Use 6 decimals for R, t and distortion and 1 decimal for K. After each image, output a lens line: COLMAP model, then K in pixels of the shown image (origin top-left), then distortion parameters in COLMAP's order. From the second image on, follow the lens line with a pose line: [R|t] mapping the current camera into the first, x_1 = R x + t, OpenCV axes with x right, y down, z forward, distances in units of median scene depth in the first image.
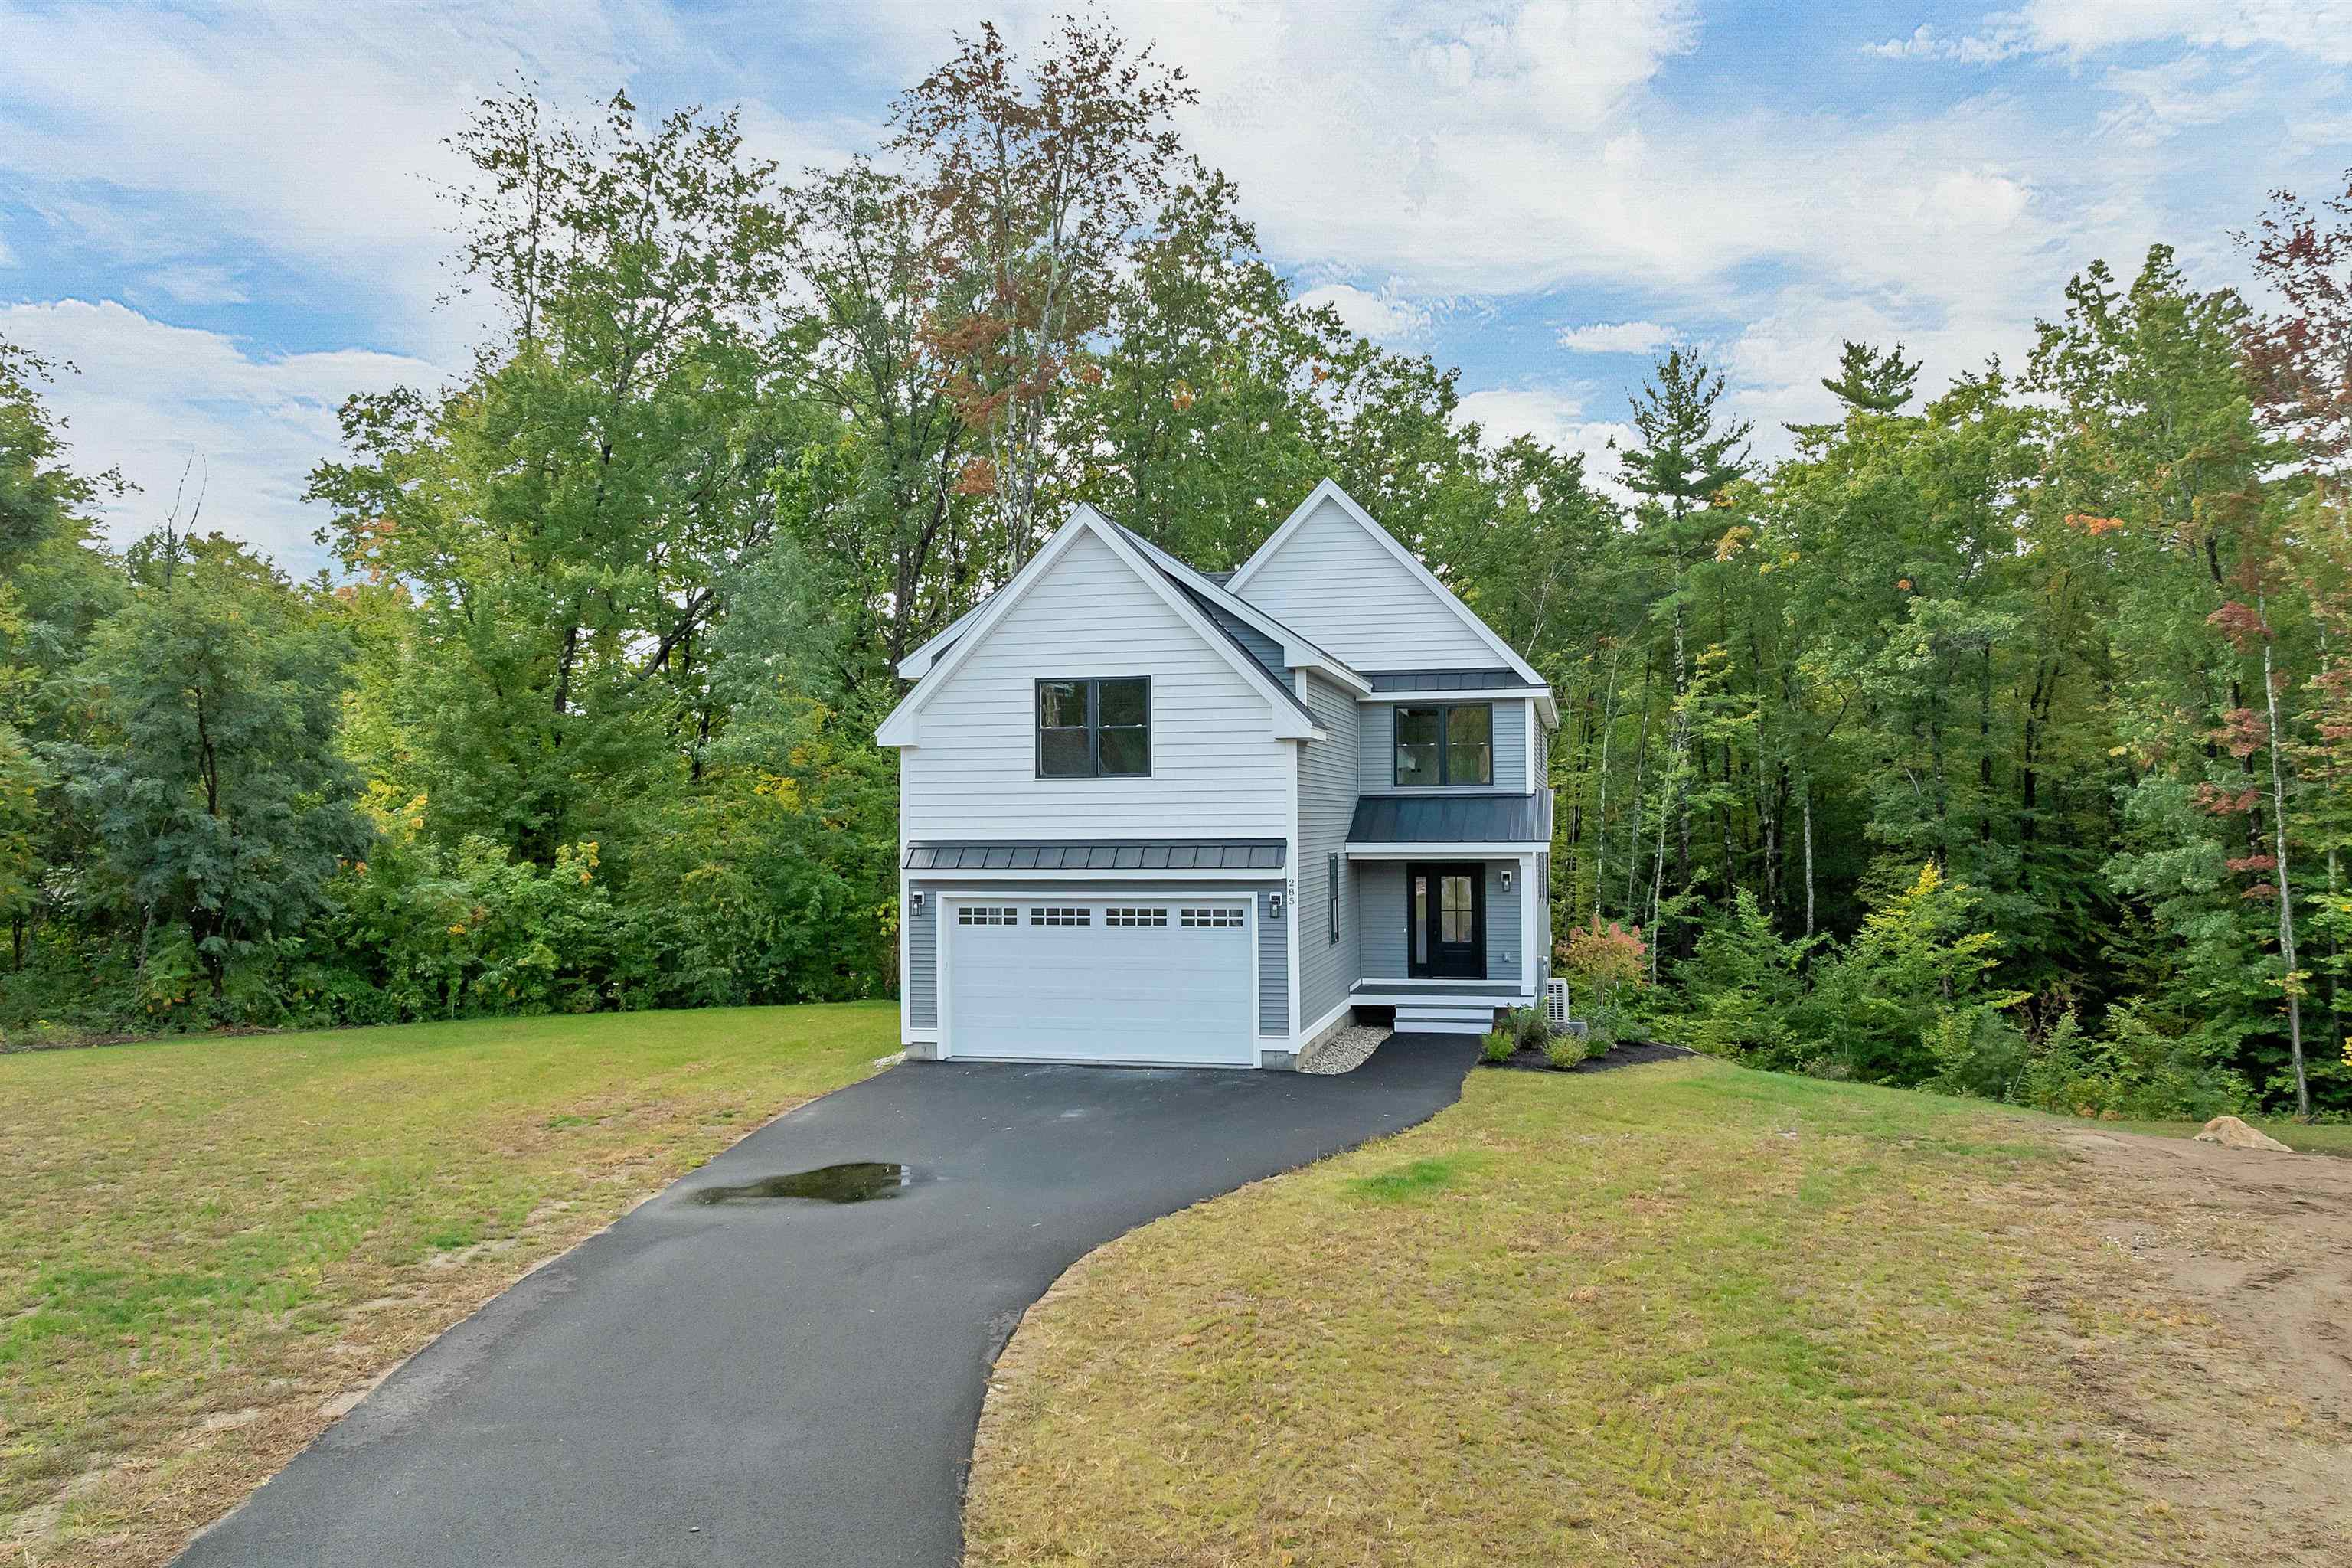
lens RADIAL K [[1733.7, 0, 1176.0], [0, 1733.7, 784.0], [0, 0, 1]] dist [-0.041670, -0.003124]
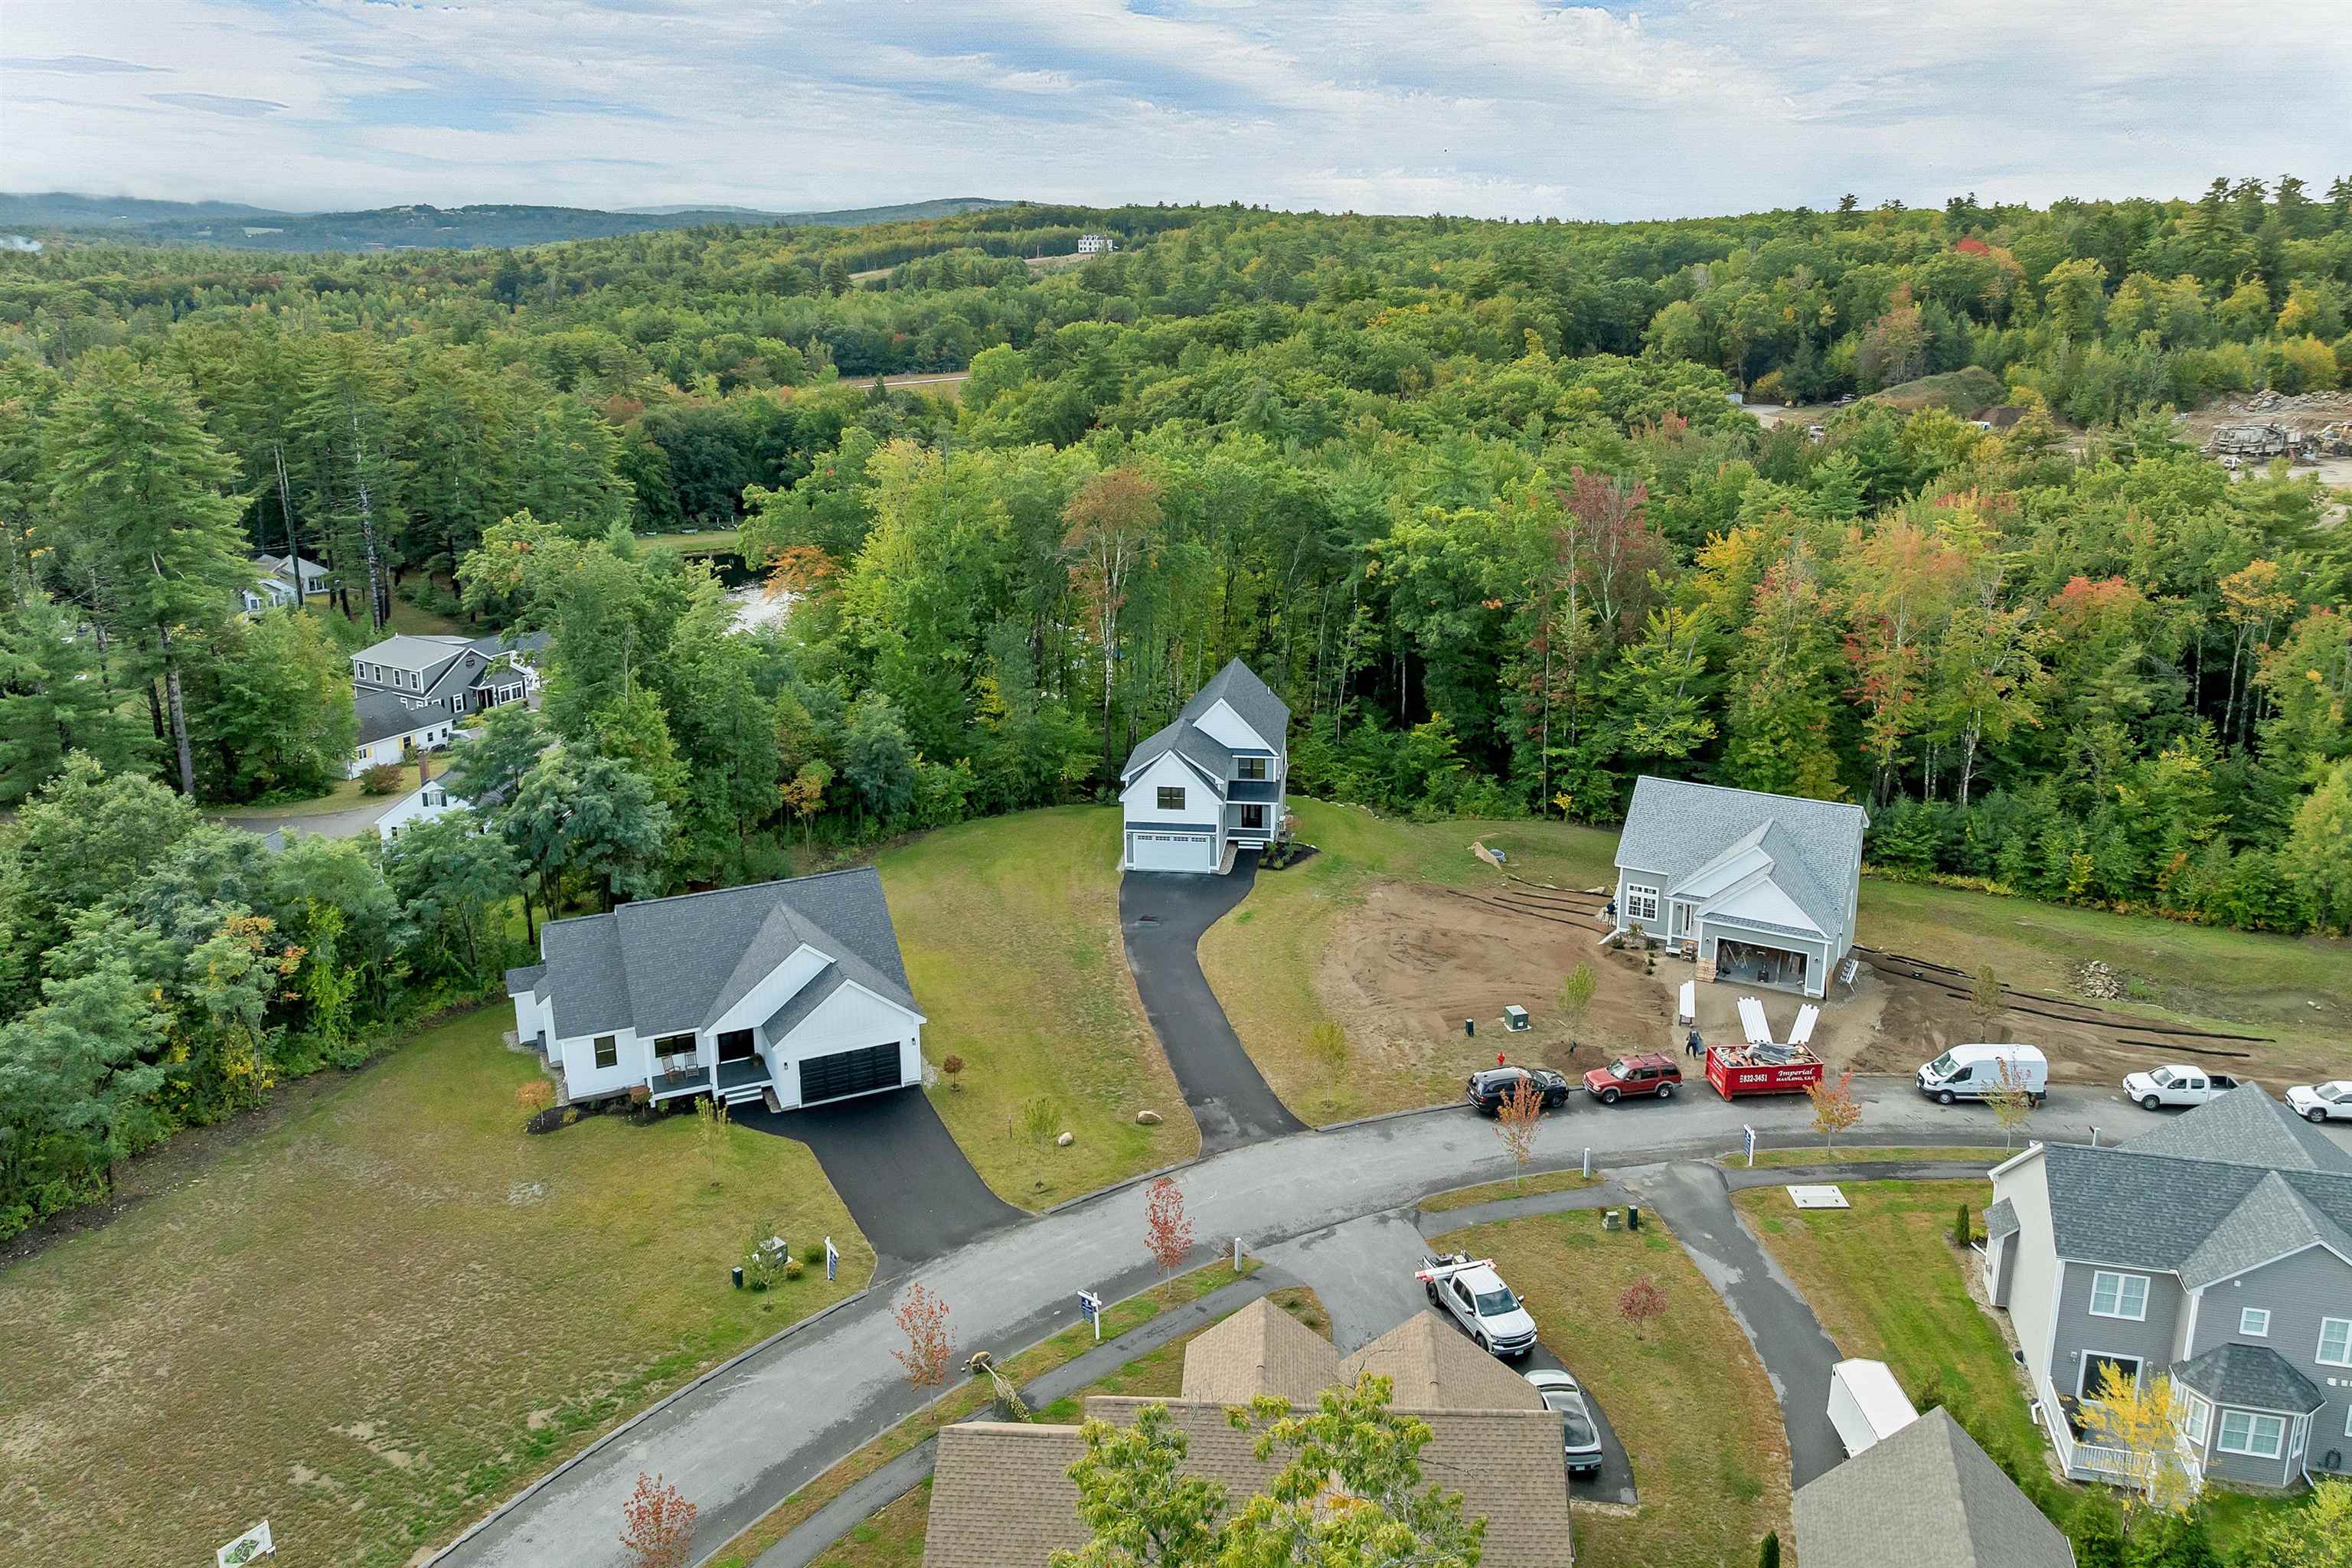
lens RADIAL K [[1729.7, 0, 1177.1], [0, 1729.7, 685.8], [0, 0, 1]] dist [-0.033367, 0.004290]
pose [[0.993744, -0.028029, 0.108104, -0.401893], [-0.002669, 0.961757, 0.273891, -1.211143], [-0.111647, -0.272466, 0.955666, -2.482771]]
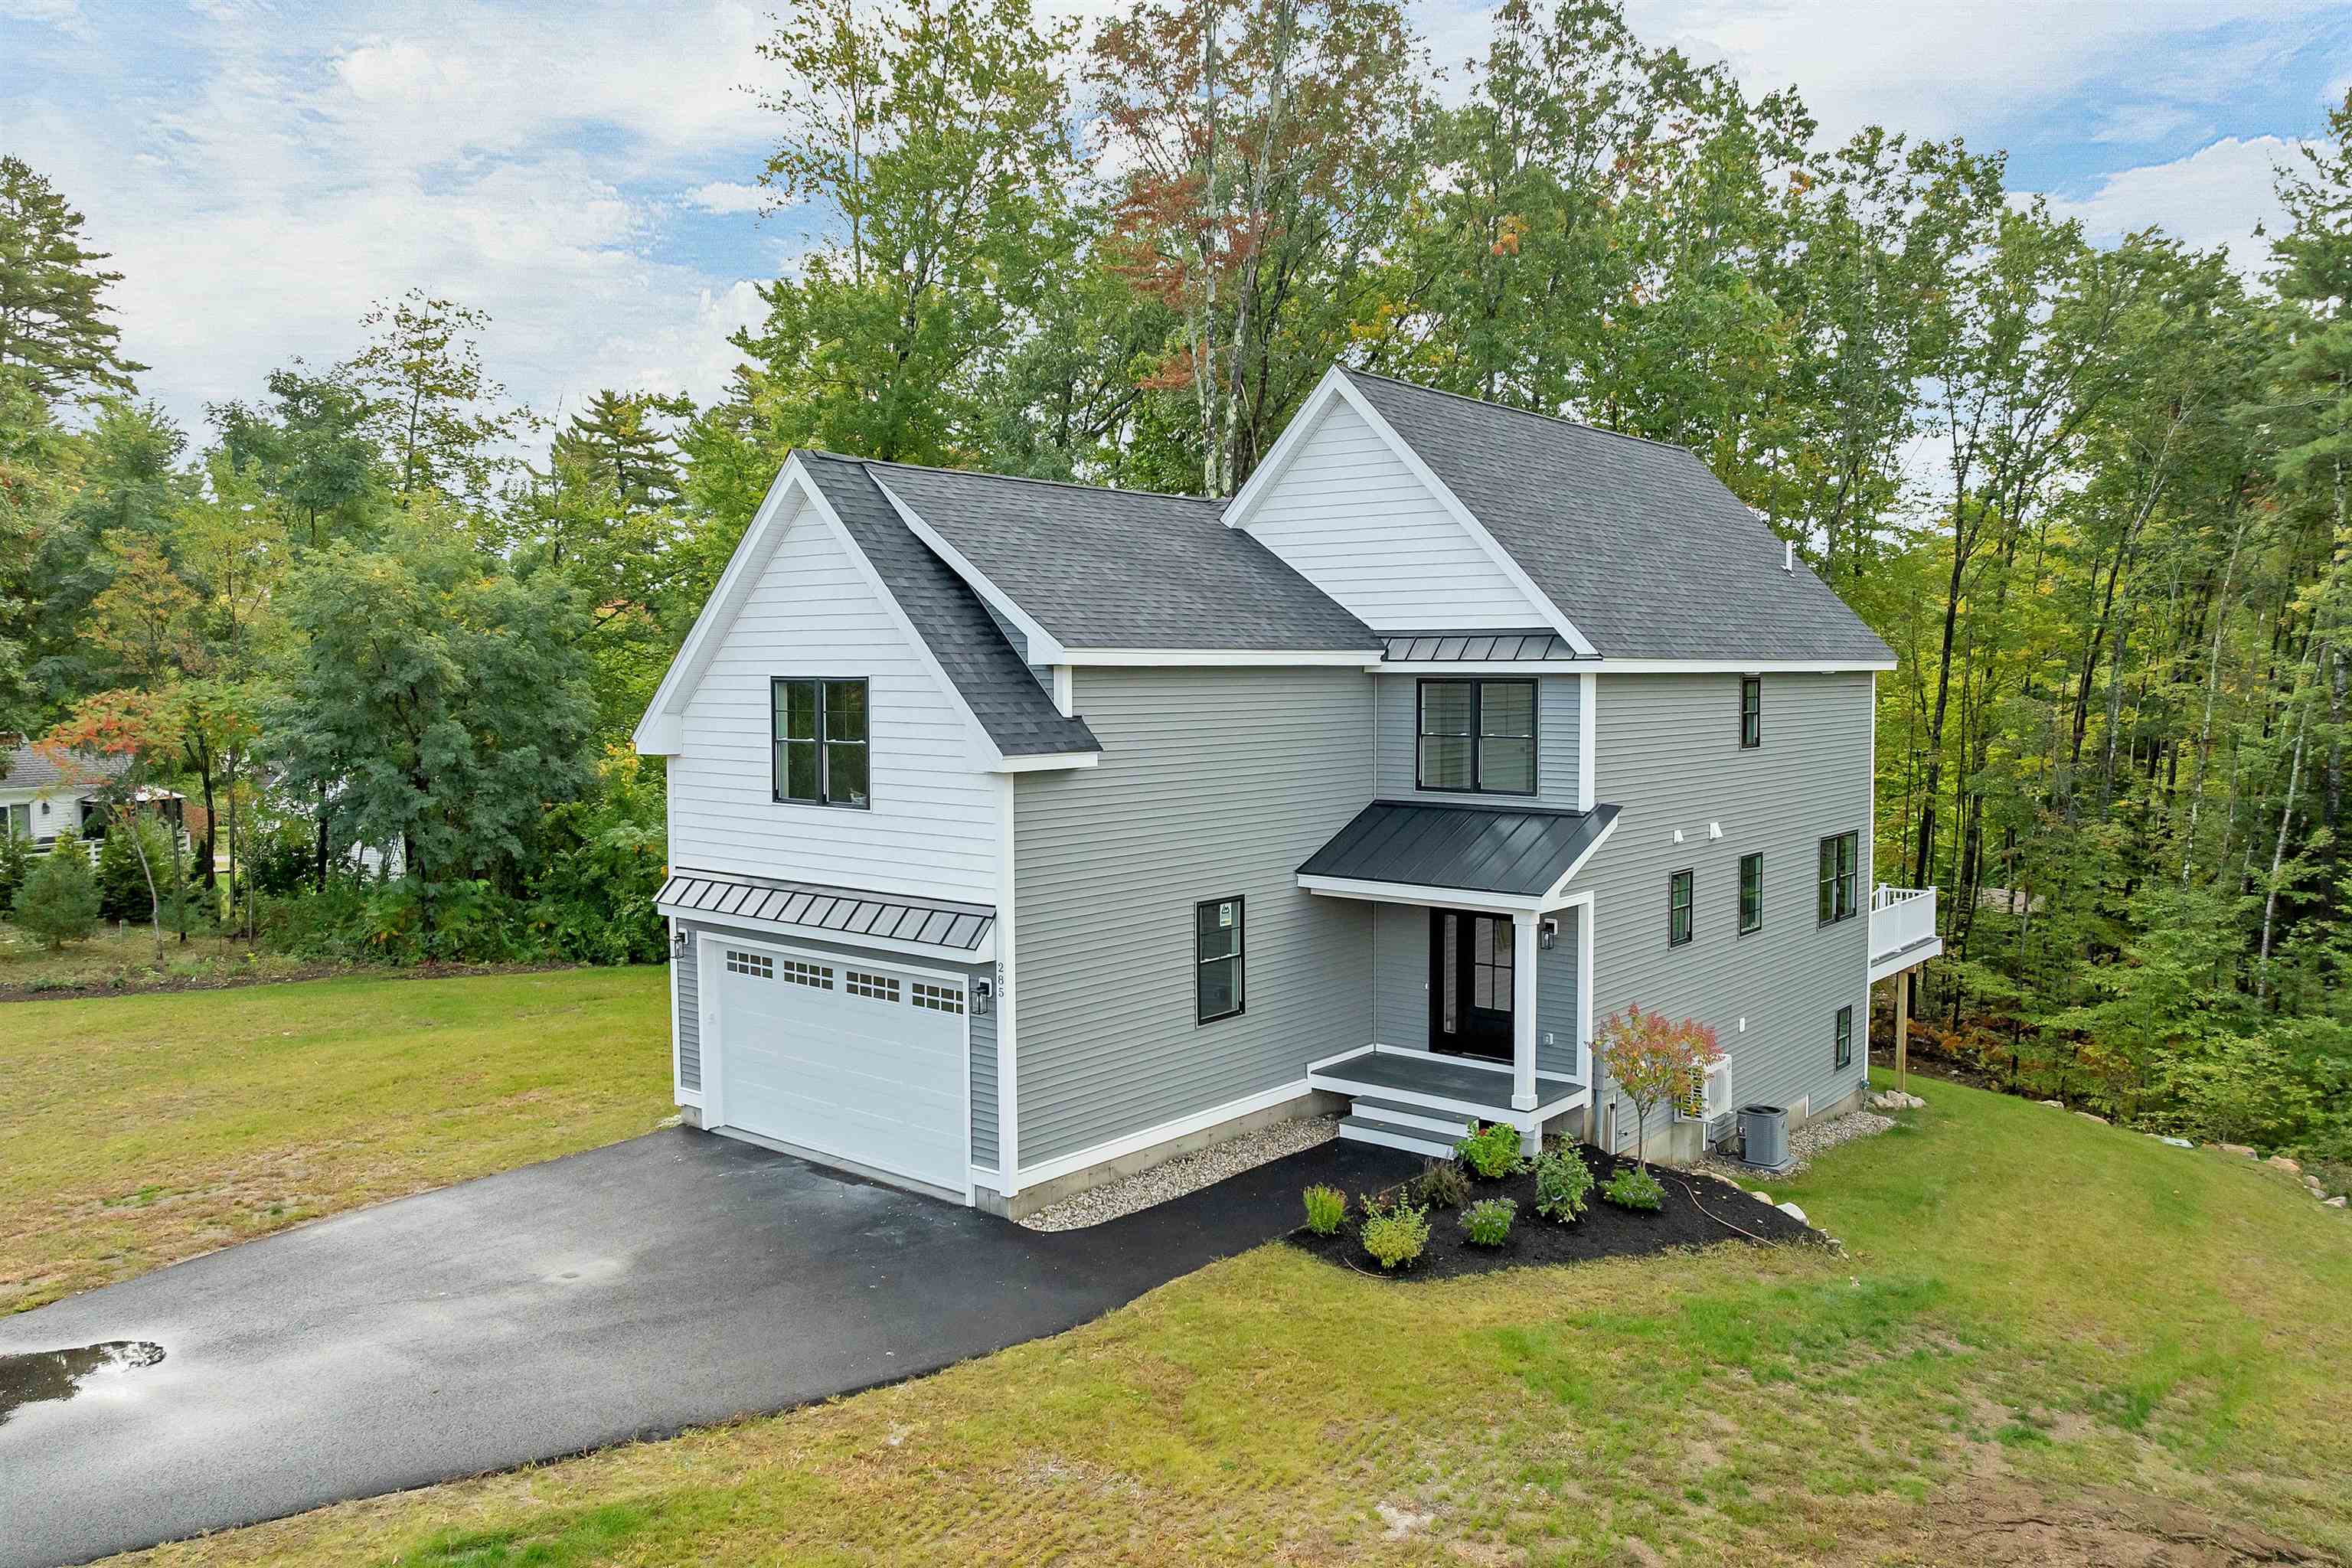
lens RADIAL K [[1733.7, 0, 1176.0], [0, 1733.7, 784.0], [0, 0, 1]] dist [-0.041670, -0.003124]
pose [[0.896964, 0.035548, -0.440673, 0.359254], [0.004723, 0.995935, 0.089953, -0.067791], [0.442079, -0.082766, 0.893149, 0.307585]]
